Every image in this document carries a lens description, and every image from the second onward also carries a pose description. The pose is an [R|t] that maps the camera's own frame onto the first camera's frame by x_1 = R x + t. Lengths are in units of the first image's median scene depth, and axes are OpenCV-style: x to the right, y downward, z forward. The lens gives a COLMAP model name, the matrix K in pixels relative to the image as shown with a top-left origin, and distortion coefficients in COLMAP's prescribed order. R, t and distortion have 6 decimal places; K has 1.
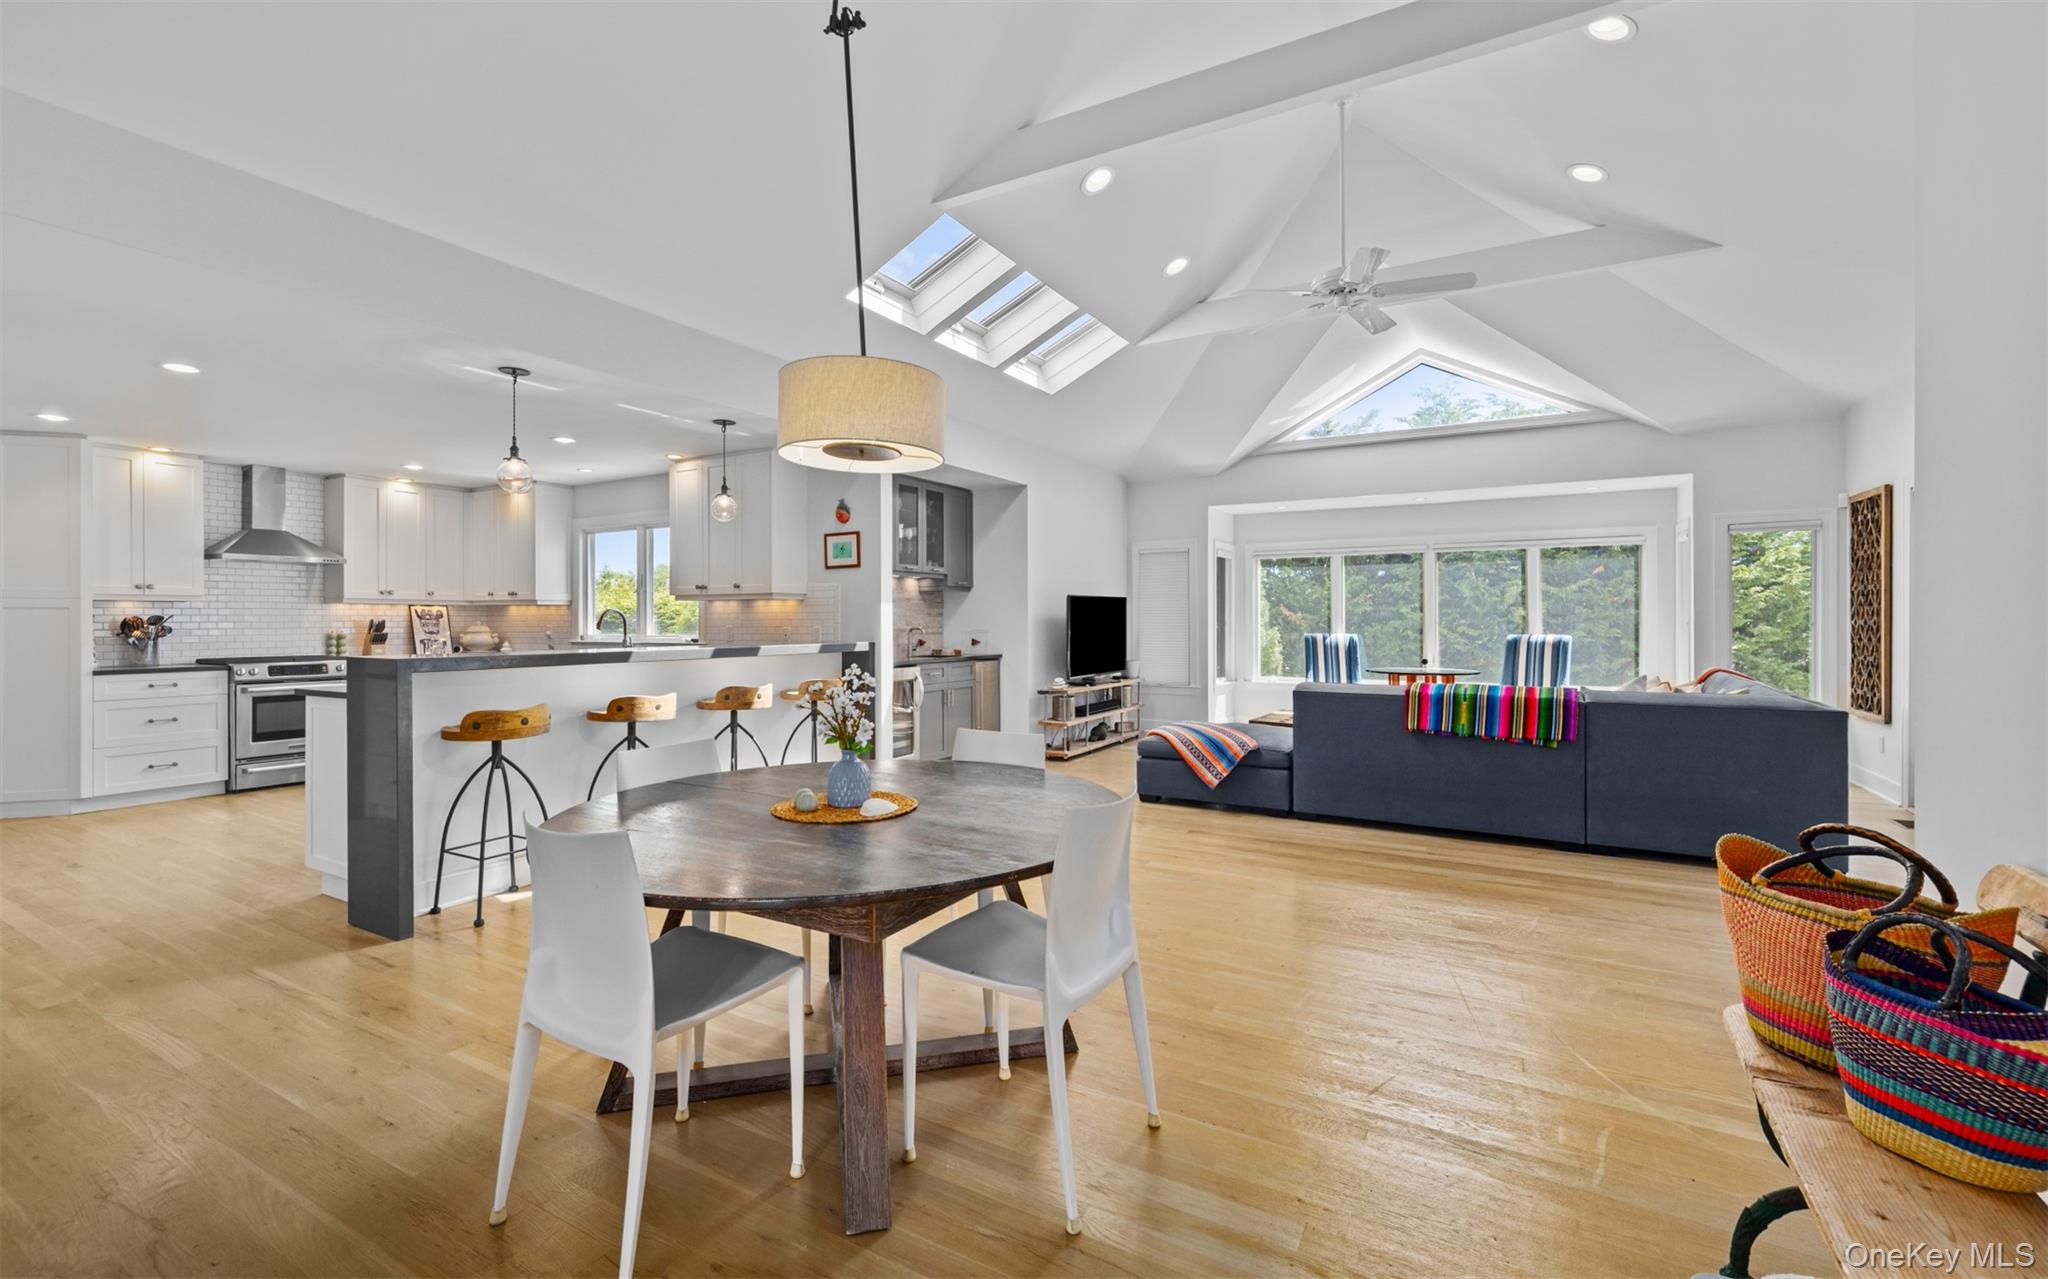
lens RADIAL K [[865.9, 0, 1018.1], [0, 865.9, 614.7], [0, 0, 1]] dist [-0.000277, 0.000193]
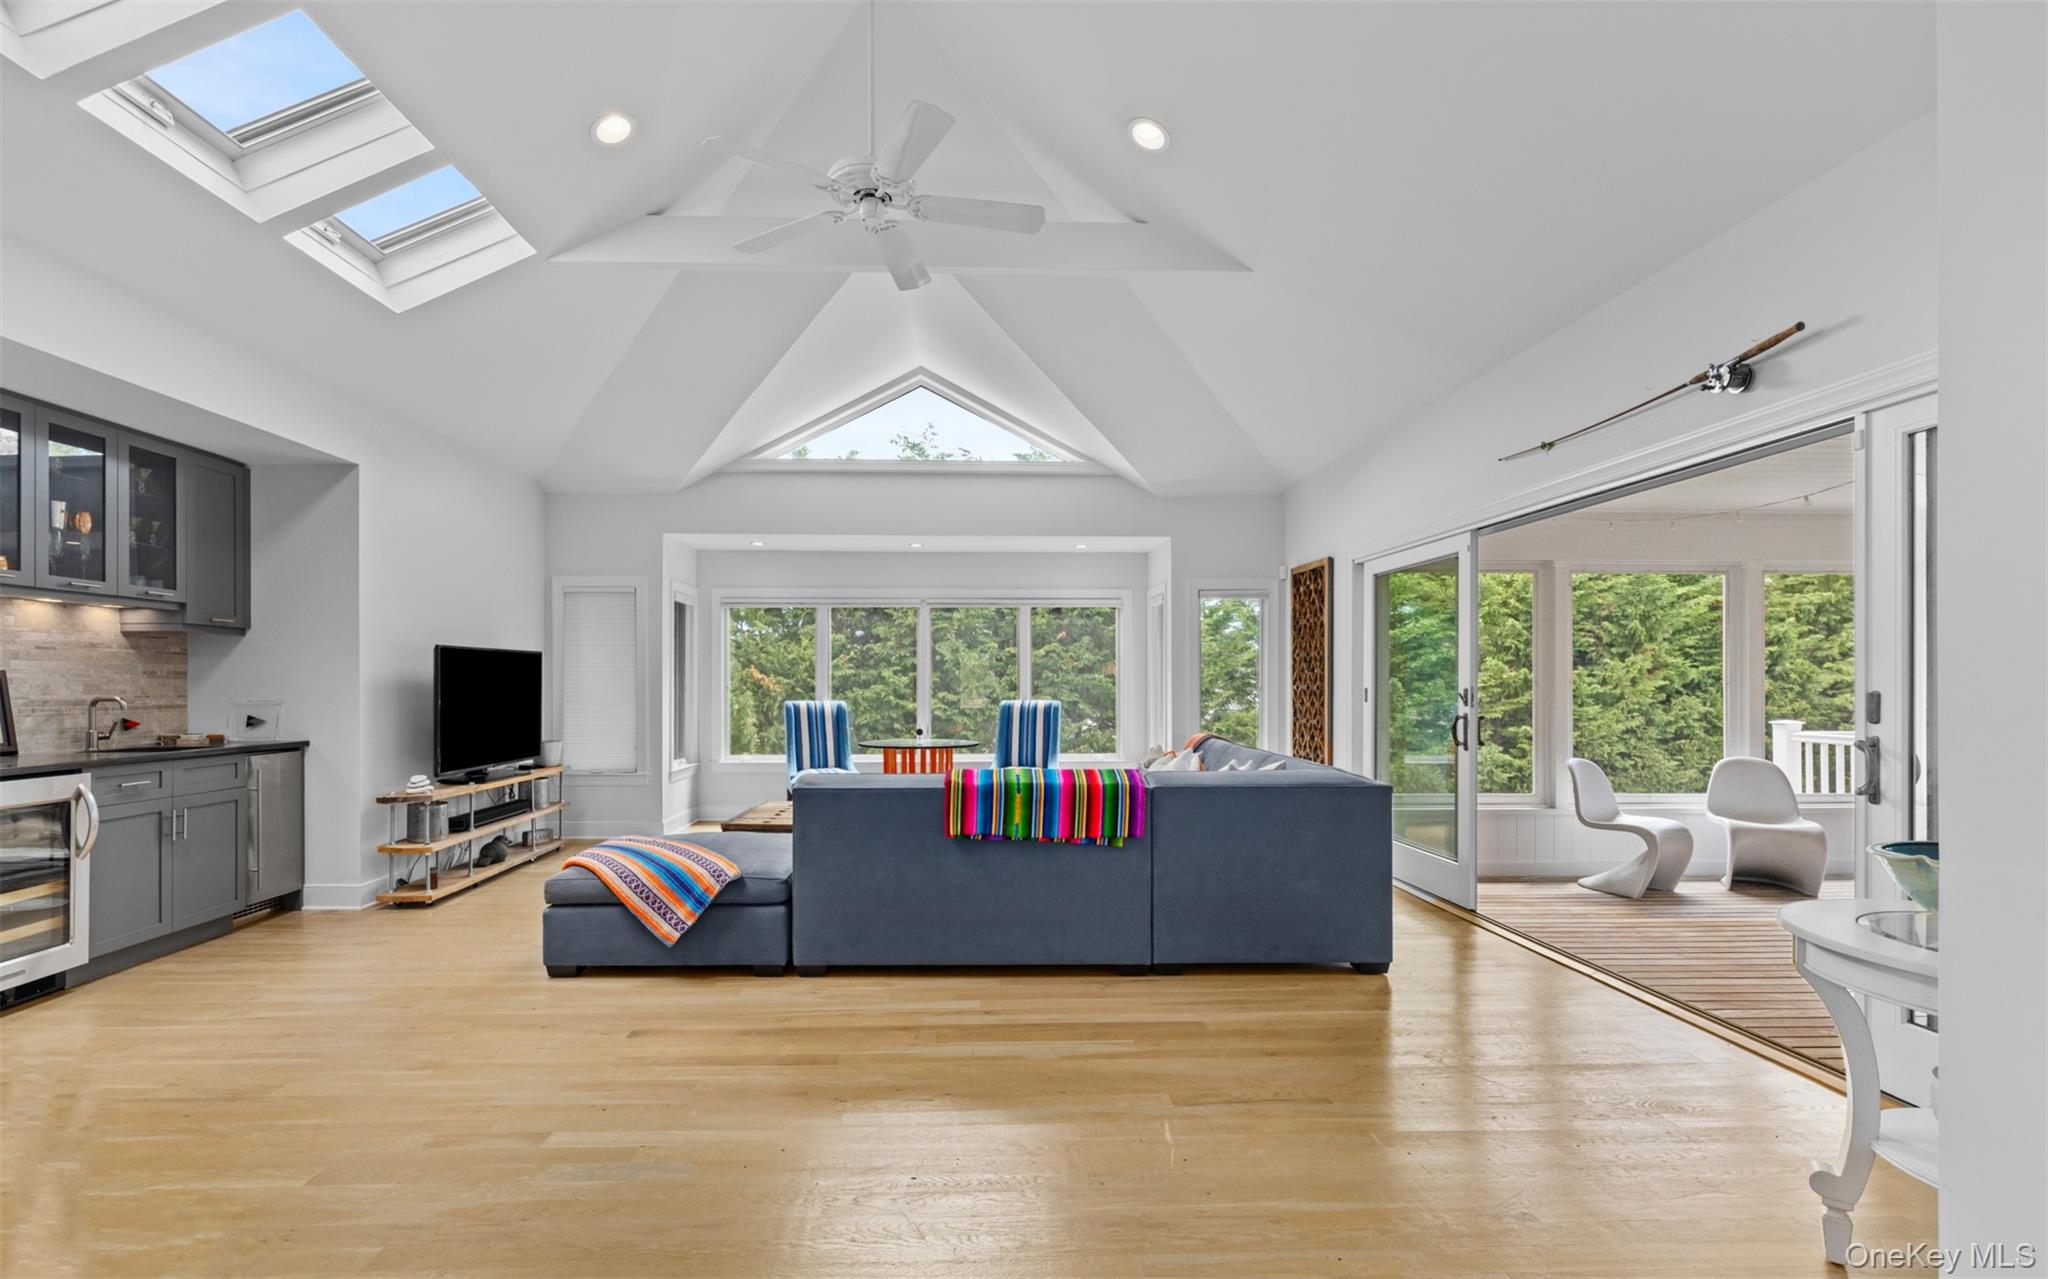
lens RADIAL K [[901.6, 0, 983.4], [0, 901.6, 682.4], [0, 0, 1]] dist [-0.001322, -0.000191]
pose [[0.847414, 0.002134, 0.530928, 0.050280], [-0.004361, 0.999986, 0.002942, 0.001322], [-0.530915, -0.004808, 0.847412, 0.236773]]
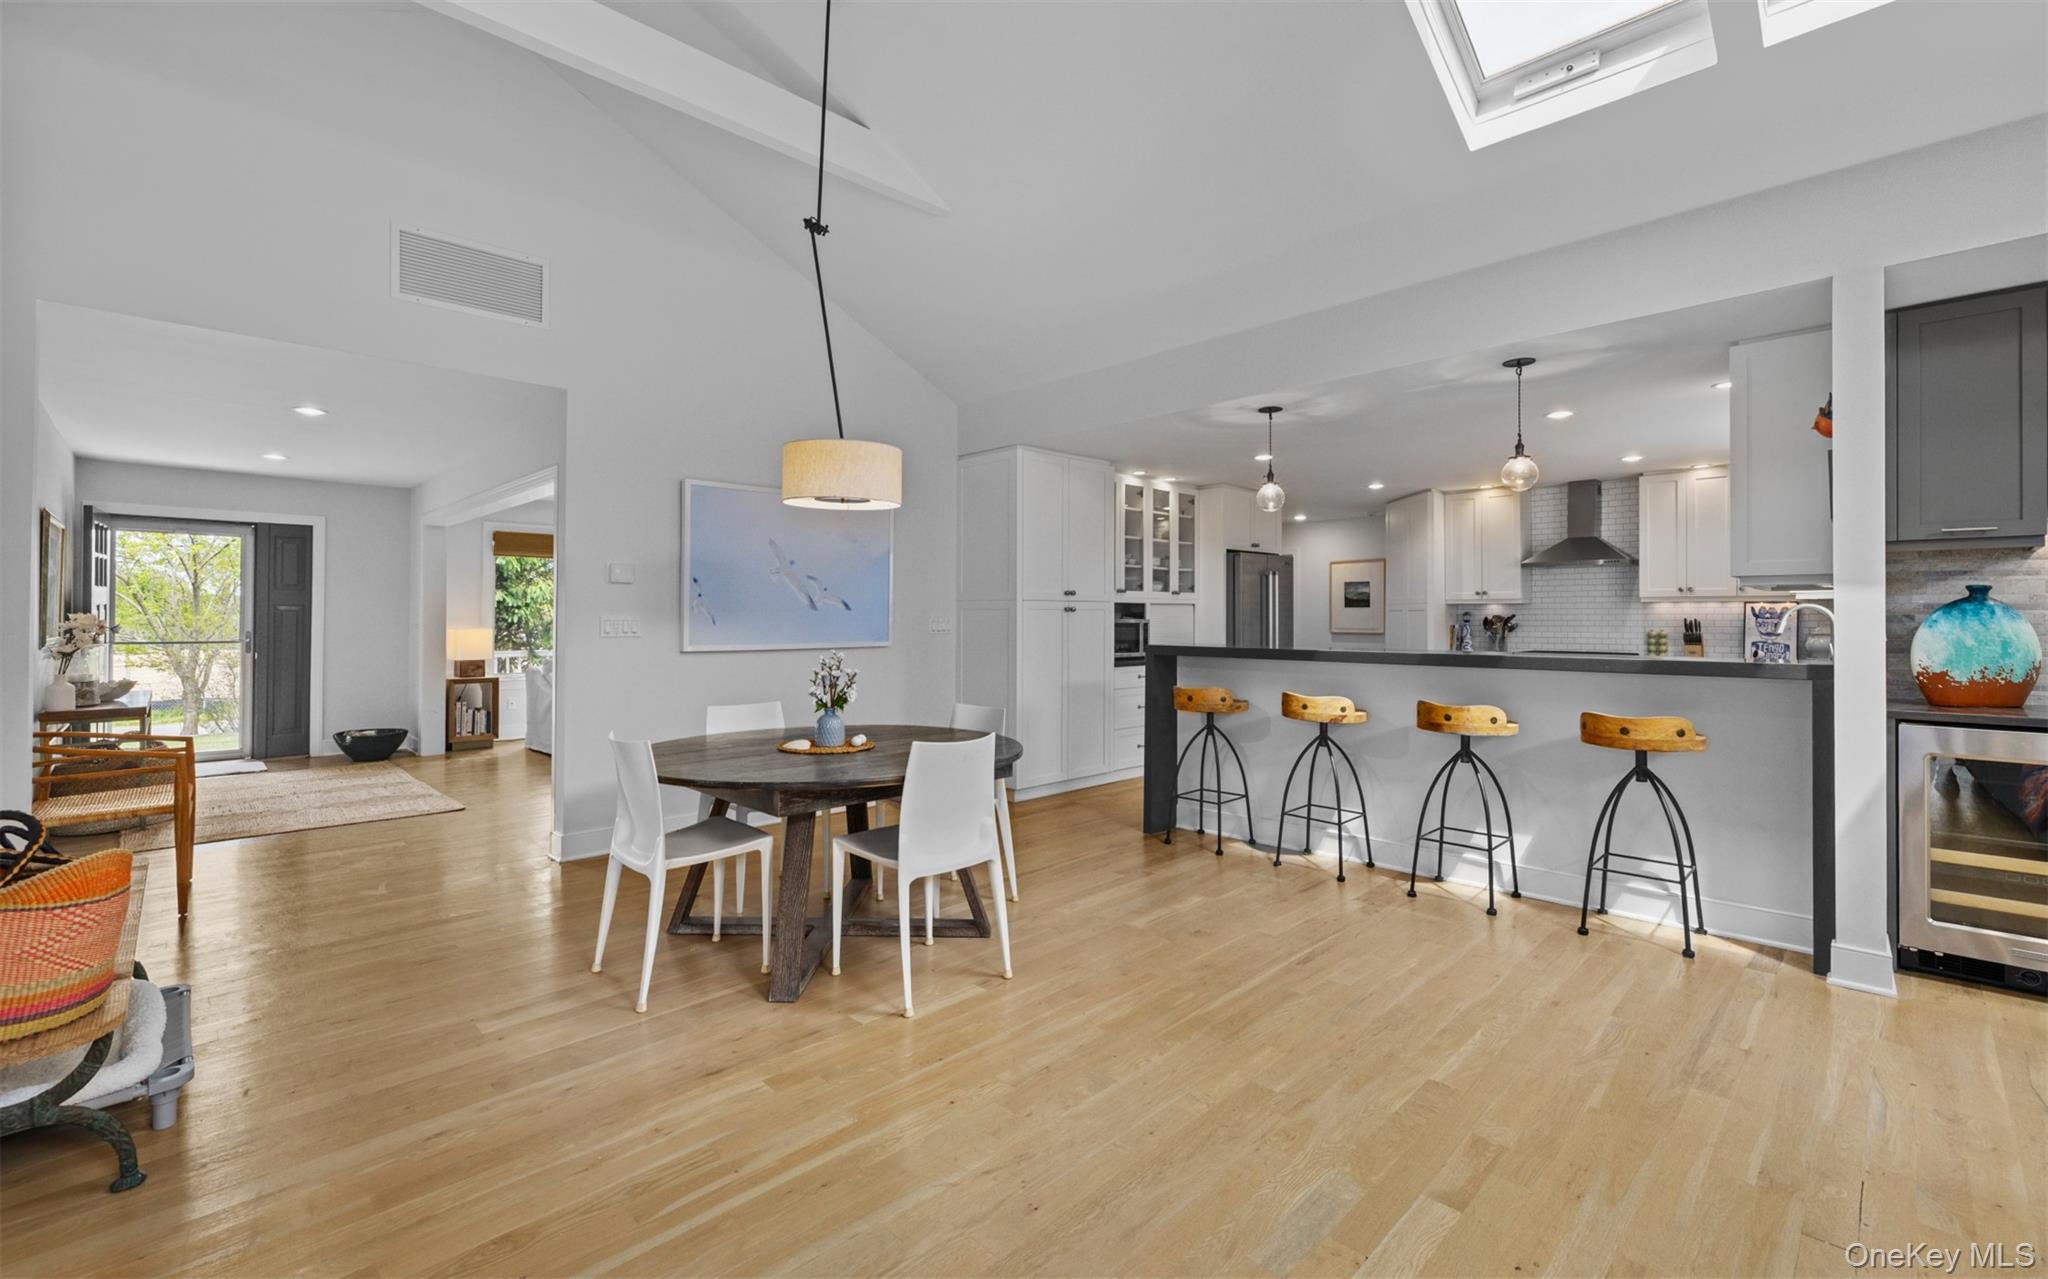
lens RADIAL K [[865.9, 0, 1018.1], [0, 865.9, 614.7], [0, 0, 1]] dist [-0.000277, 0.000193]
pose [[-0.265078, -0.002343, -0.964224, 0.372675], [0.003259, 0.999989, -0.003326, 0.002291], [0.964221, -0.004024, -0.265068, 0.556475]]
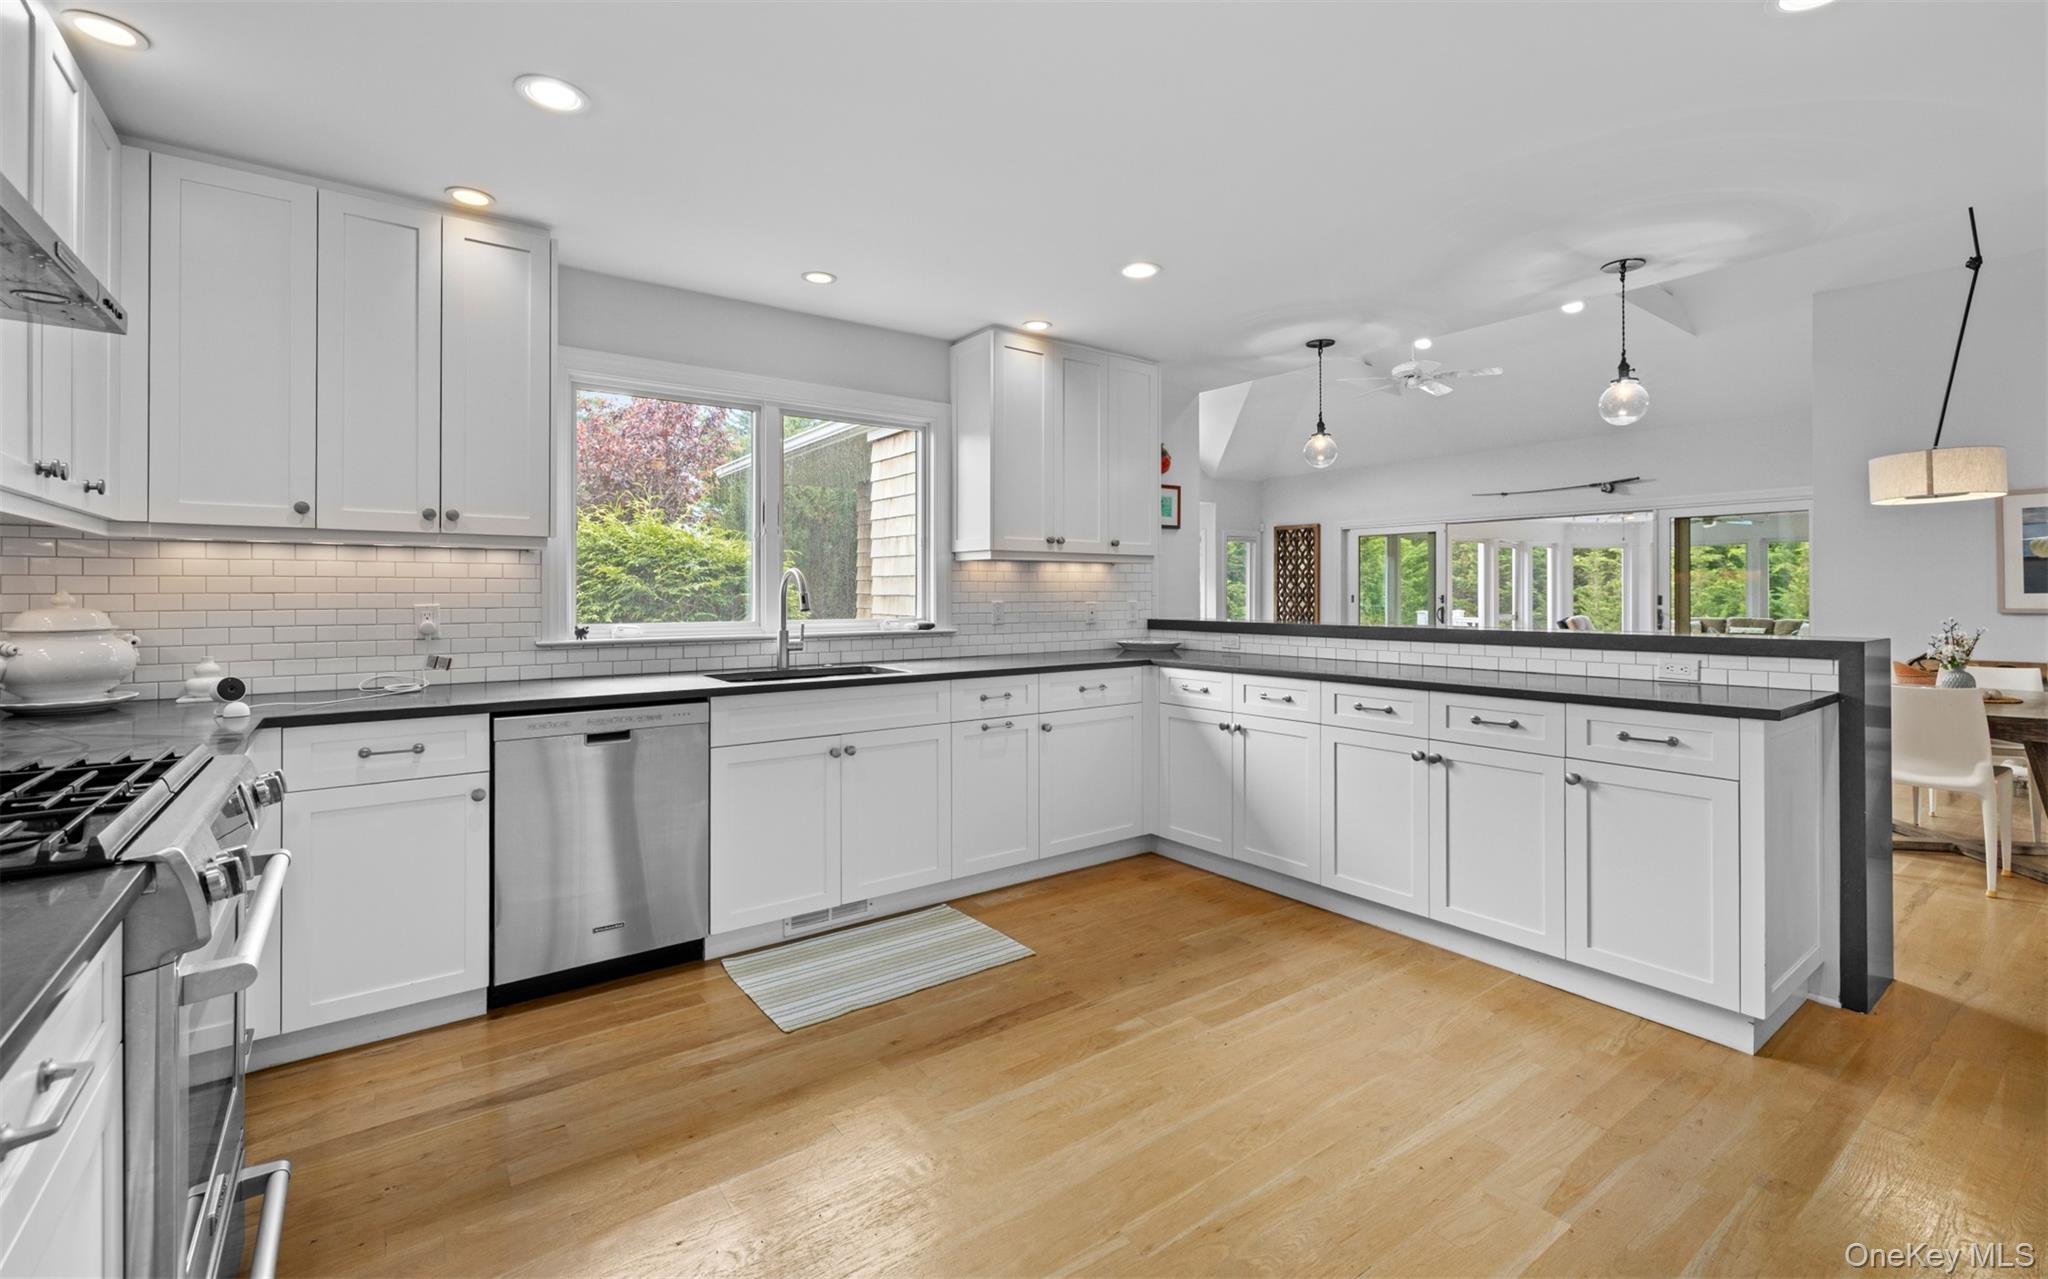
lens RADIAL K [[873.1, 0, 1019.3], [0, 873.1, 585.0], [0, 0, 1]] dist [-0.001739, -0.000043]
pose [[0.402217, 0.009539, 0.915495, -0.850368], [-0.006769, 0.999949, -0.007446, 0.005594], [-0.915519, -0.003202, 0.402261, 0.668728]]
